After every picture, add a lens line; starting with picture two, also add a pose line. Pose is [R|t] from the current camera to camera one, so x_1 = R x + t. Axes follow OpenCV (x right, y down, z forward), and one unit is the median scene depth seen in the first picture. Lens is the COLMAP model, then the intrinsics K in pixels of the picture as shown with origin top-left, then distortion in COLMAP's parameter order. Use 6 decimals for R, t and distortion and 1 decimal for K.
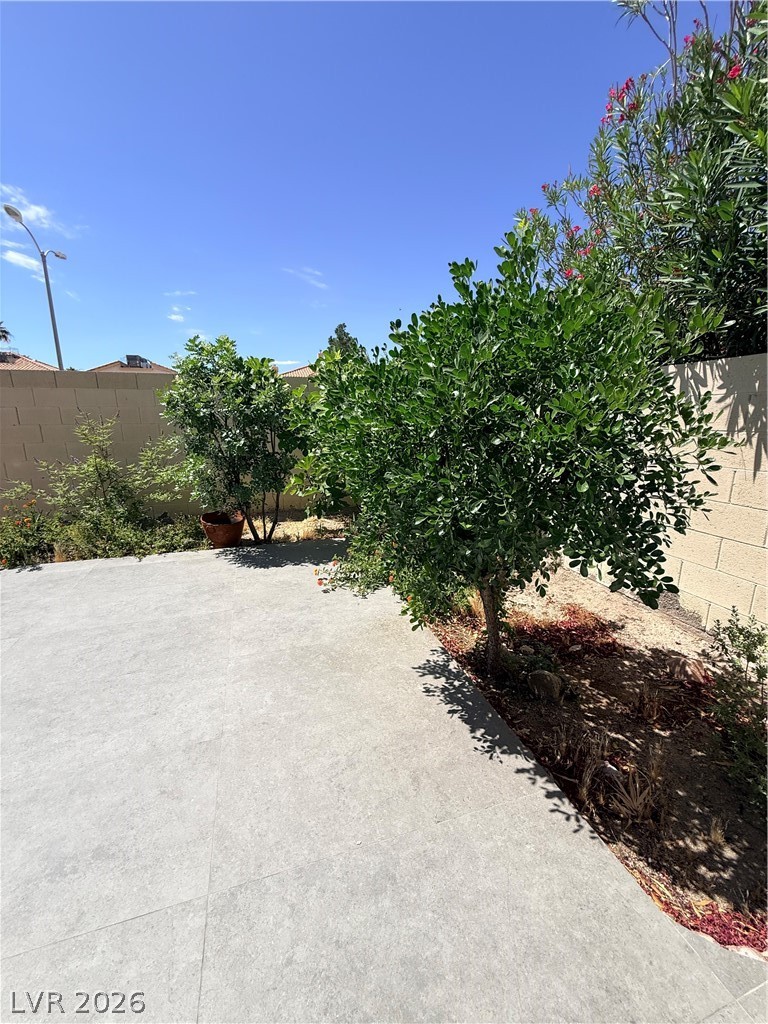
lens RADIAL K [[408.4, 0, 384.3], [0, 408.4, 509.3], [0, 0, 1]] dist [0.000678, 0.000274]
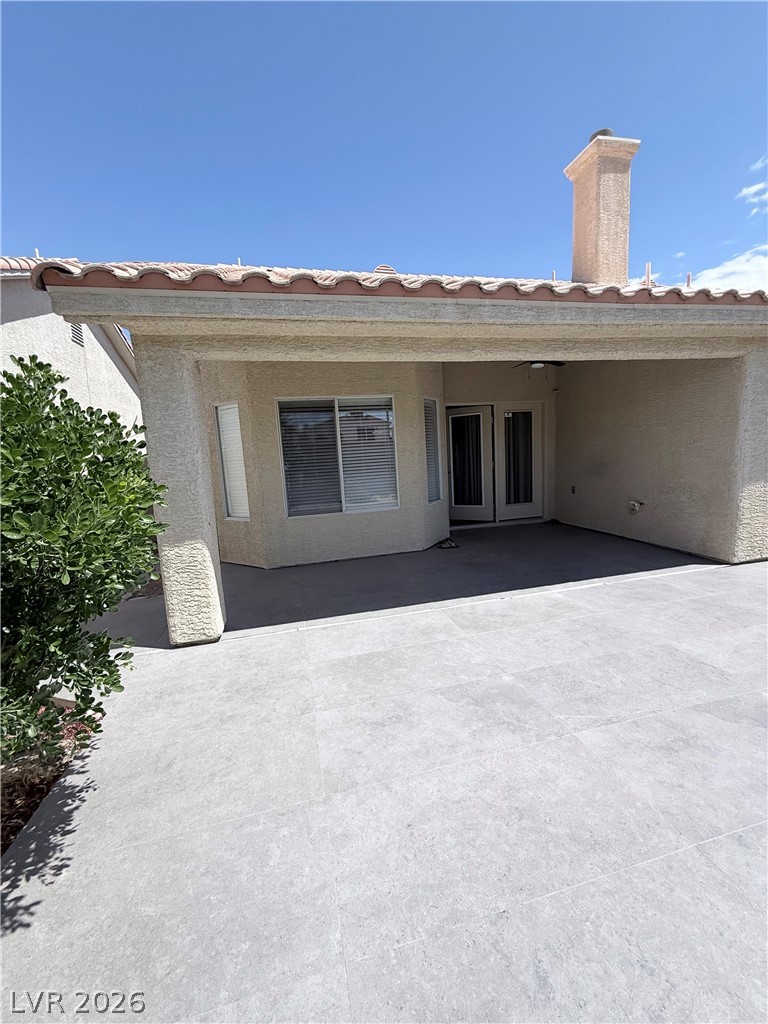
lens RADIAL K [[408.4, 0, 384.3], [0, 408.4, 509.3], [0, 0, 1]] dist [0.000678, 0.000274]
pose [[-0.995540, 0.047804, 0.081328, -0.292647], [0.072893, 0.937054, 0.341490, -0.189000], [-0.059884, 0.345896, -0.936360, 0.749097]]
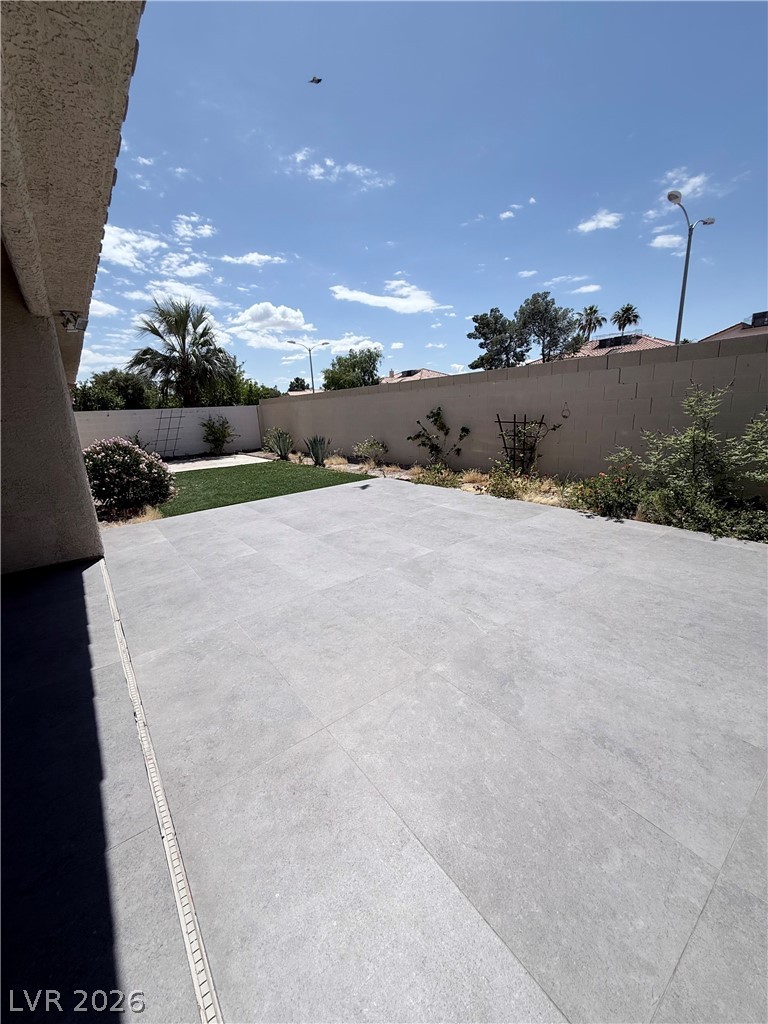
lens RADIAL K [[408.6, 0, 384.0], [0, 408.6, 512.0], [0, 0, 1]] dist [-0.000283, 0.000063]
pose [[0.330257, 0.221173, -0.917613, 0.004854], [-0.156582, 0.971527, 0.177813, 0.014246], [0.930813, 0.084958, 0.355485, -0.056329]]
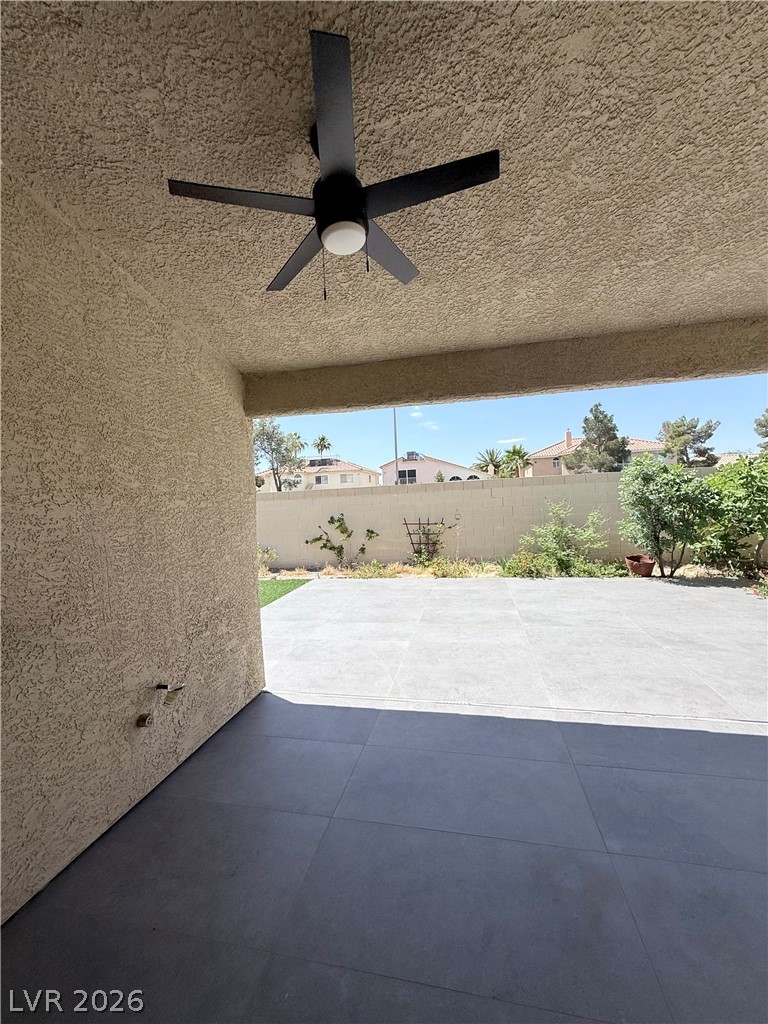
lens RADIAL K [[408.4, 0, 384.3], [0, 408.4, 509.3], [0, 0, 1]] dist [0.000678, 0.000274]
pose [[0.863884, -0.025723, -0.503034, -0.507792], [-0.066055, 0.984284, -0.163772, 0.175709], [0.499341, 0.174708, 0.848608, -1.029945]]
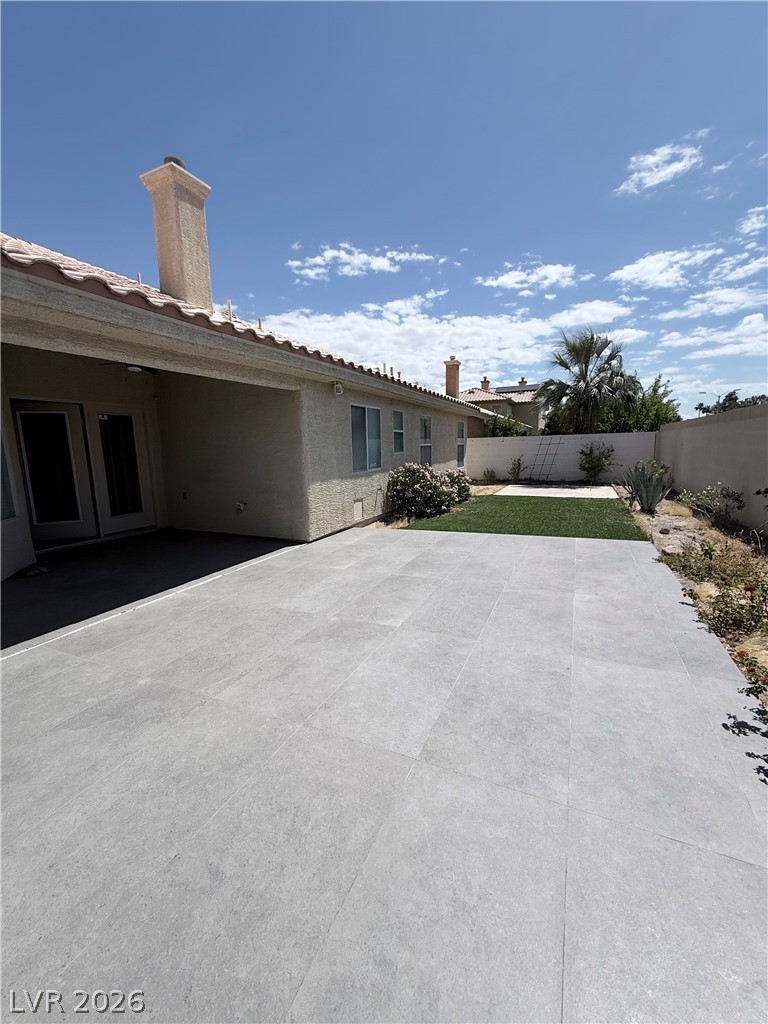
lens RADIAL K [[408.4, 0, 384.3], [0, 408.4, 509.3], [0, 0, 1]] dist [0.000678, 0.000274]
pose [[-0.680487, 0.131189, -0.720921, -0.250709], [-0.127761, 0.947531, 0.293021, -0.196322], [0.721537, 0.291502, -0.628022, 0.822513]]
